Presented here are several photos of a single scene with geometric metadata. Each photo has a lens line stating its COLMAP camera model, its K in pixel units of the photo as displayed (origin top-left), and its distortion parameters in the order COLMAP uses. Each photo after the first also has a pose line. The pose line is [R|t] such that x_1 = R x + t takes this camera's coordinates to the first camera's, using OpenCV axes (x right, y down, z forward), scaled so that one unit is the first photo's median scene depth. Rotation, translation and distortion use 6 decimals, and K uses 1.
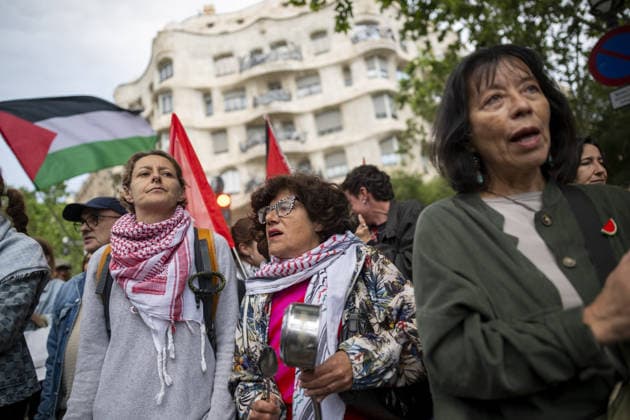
lens RADIAL K [[463.5, 0, 315.0], [0, 463.5, 210.0], [0, 0, 1]] dist [-0.057833, -0.000500]
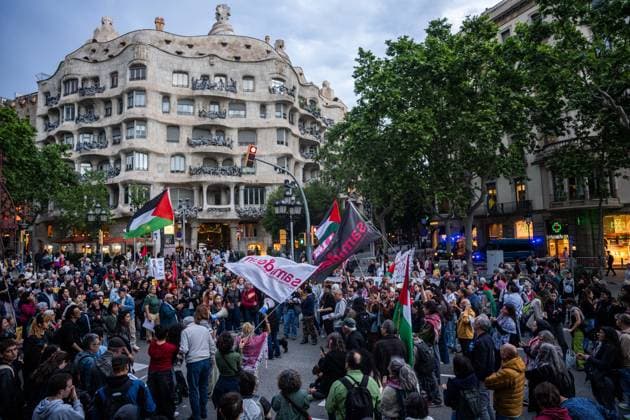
lens RADIAL K [[436.2, 0, 315.0], [0, 436.2, 210.0], [0, 0, 1]] dist [-0.172945, 0.127899]
pose [[0.865050, 0.134012, 0.483455, -0.442116], [-0.187382, 0.980228, 0.063567, -0.082542], [-0.465377, -0.145579, 0.873058, -0.428446]]
